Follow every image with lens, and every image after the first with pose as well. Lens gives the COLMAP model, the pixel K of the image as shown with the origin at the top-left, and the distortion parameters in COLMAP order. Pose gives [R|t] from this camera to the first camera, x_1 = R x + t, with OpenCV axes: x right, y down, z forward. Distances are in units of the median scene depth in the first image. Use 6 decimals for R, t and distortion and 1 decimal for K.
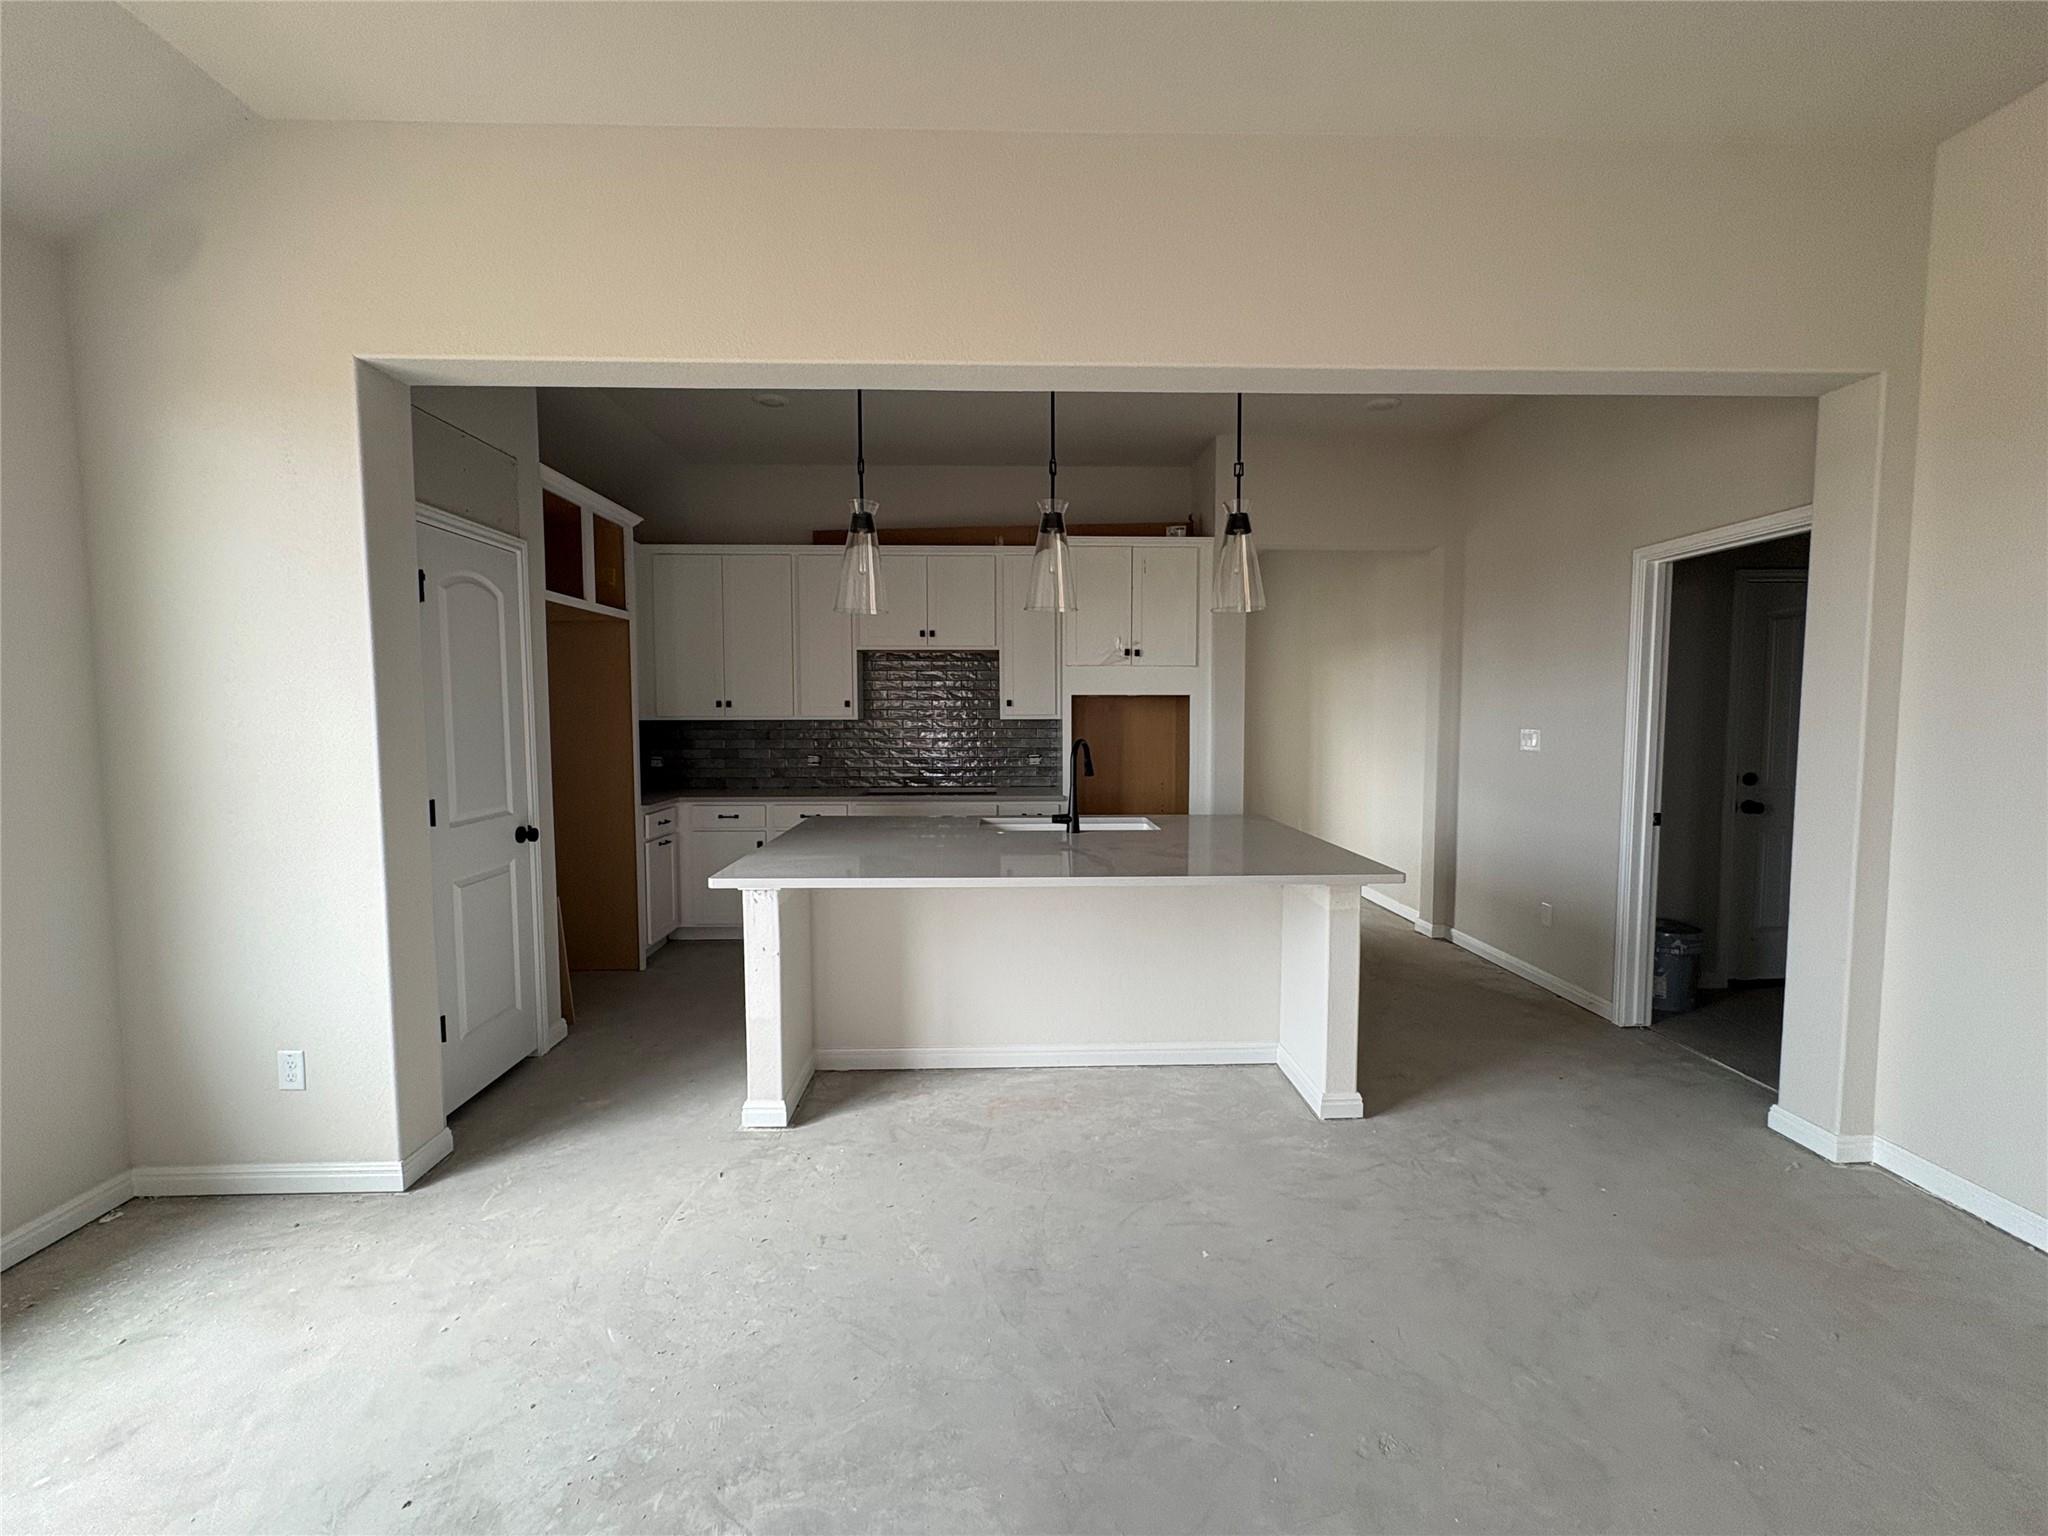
lens RADIAL K [[860.8, 0, 1018.6], [0, 860.8, 767.2], [0, 0, 1]] dist [0.000940, -0.000364]
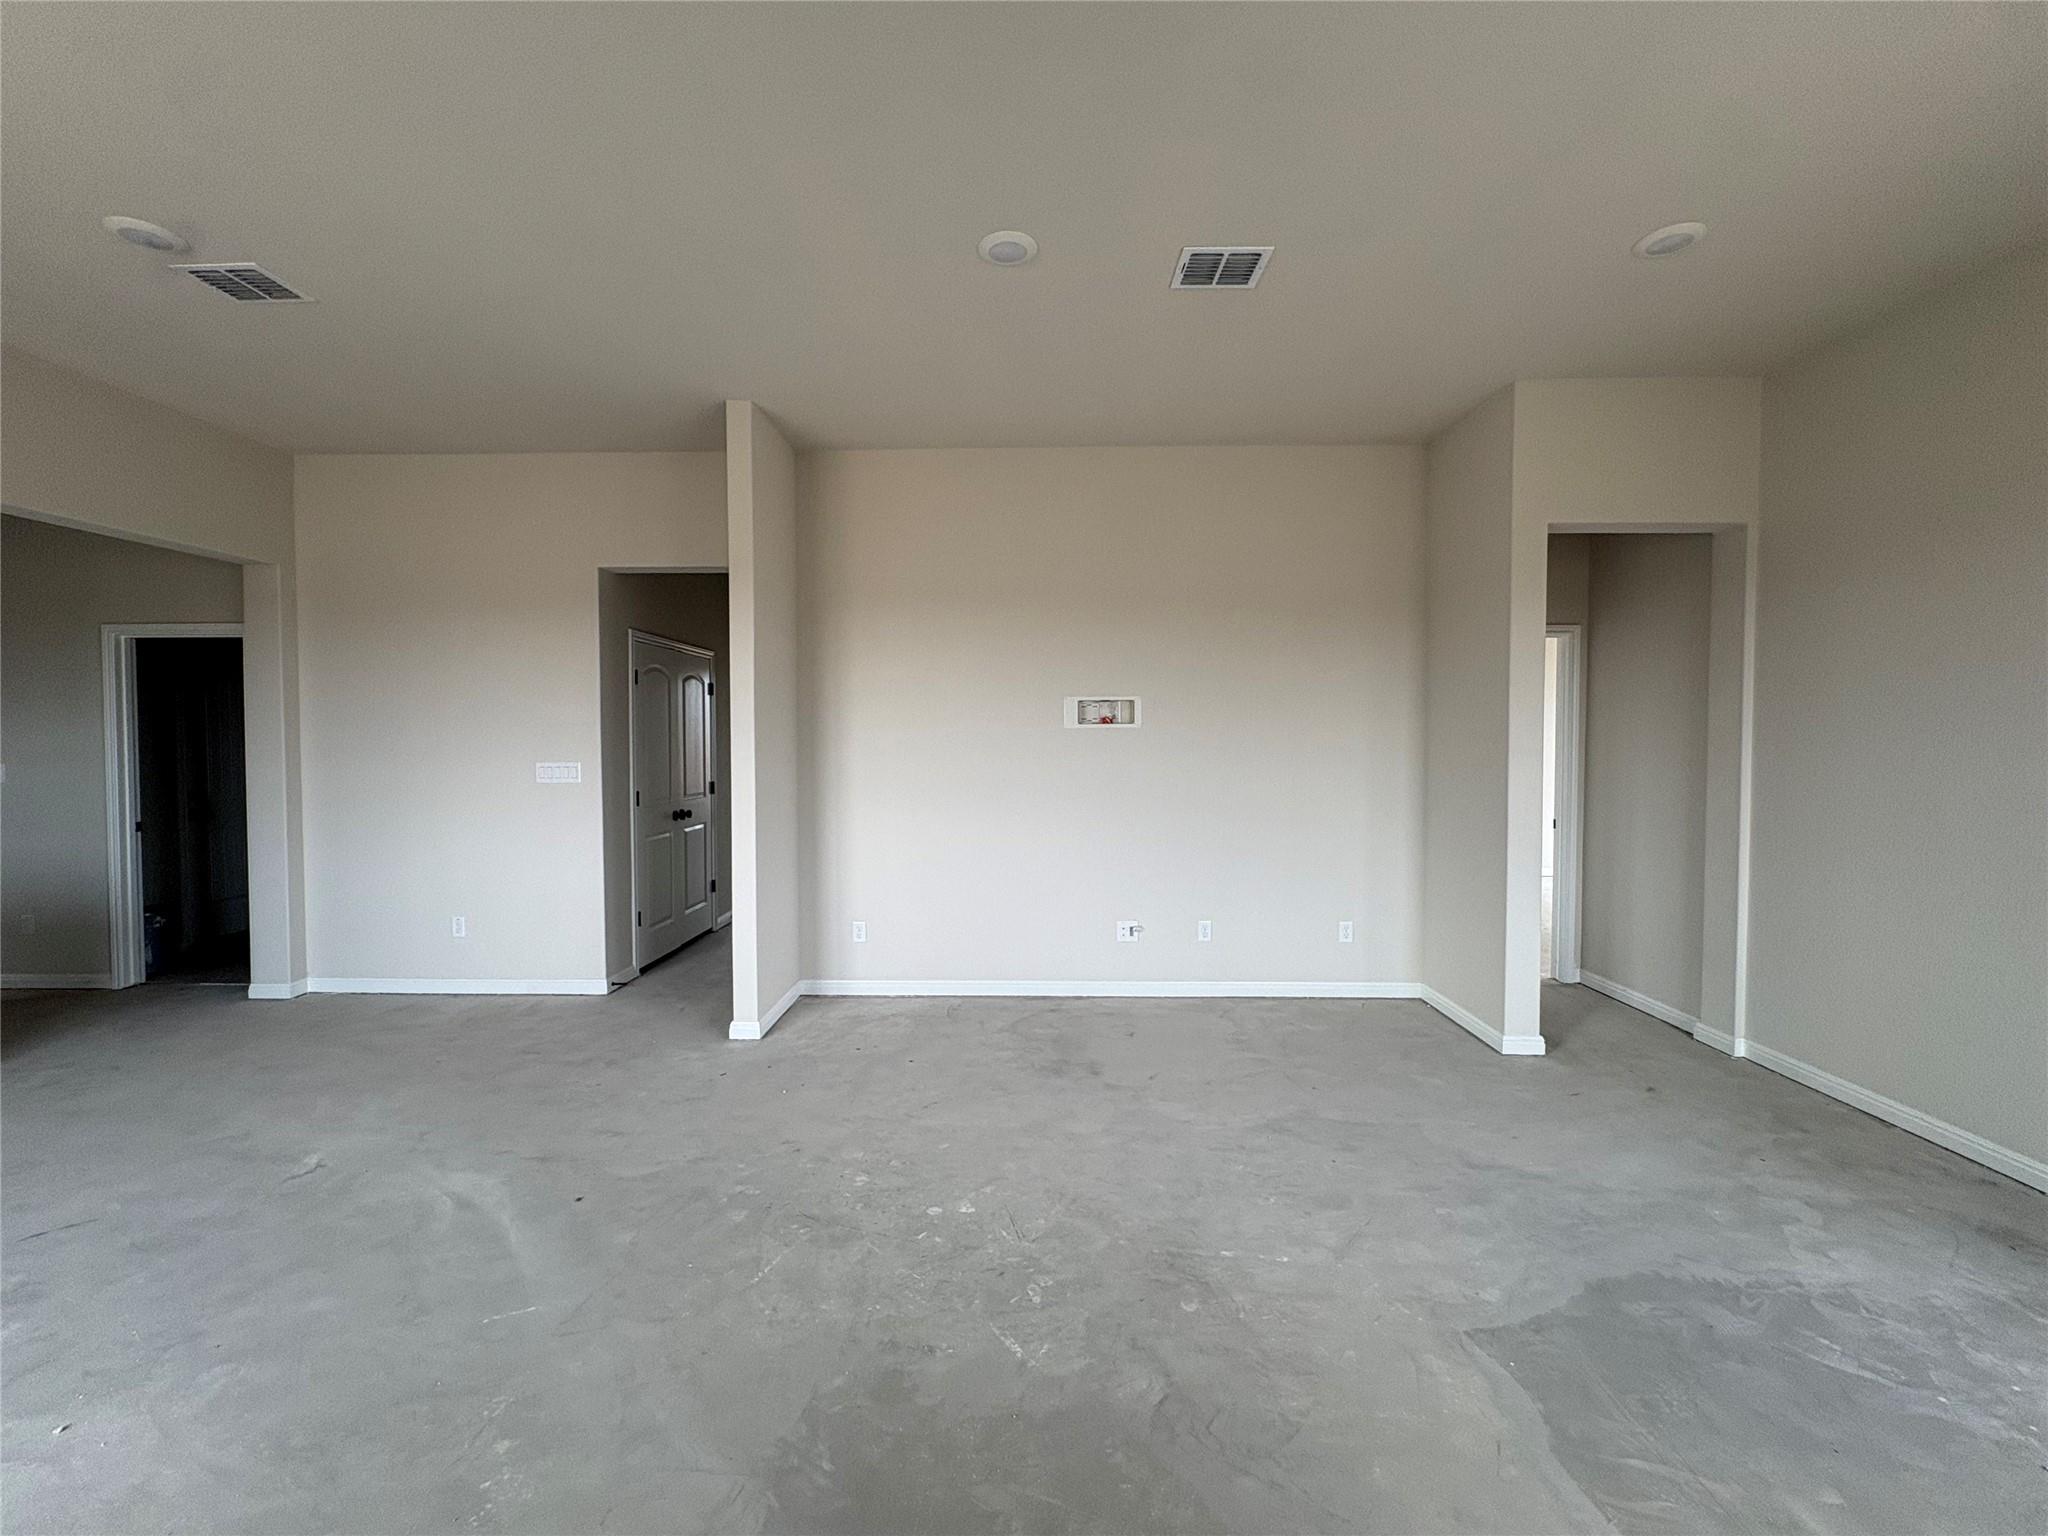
lens RADIAL K [[859.3, 0, 1024.6], [0, 859.3, 766.1], [0, 0, 1]] dist [-0.002549, 0.000455]
pose [[0.046472, -0.027108, 0.998552, -0.505097], [0.066451, 0.997501, 0.023987, 0.023785], [-0.996707, 0.065240, 0.048158, -0.431536]]
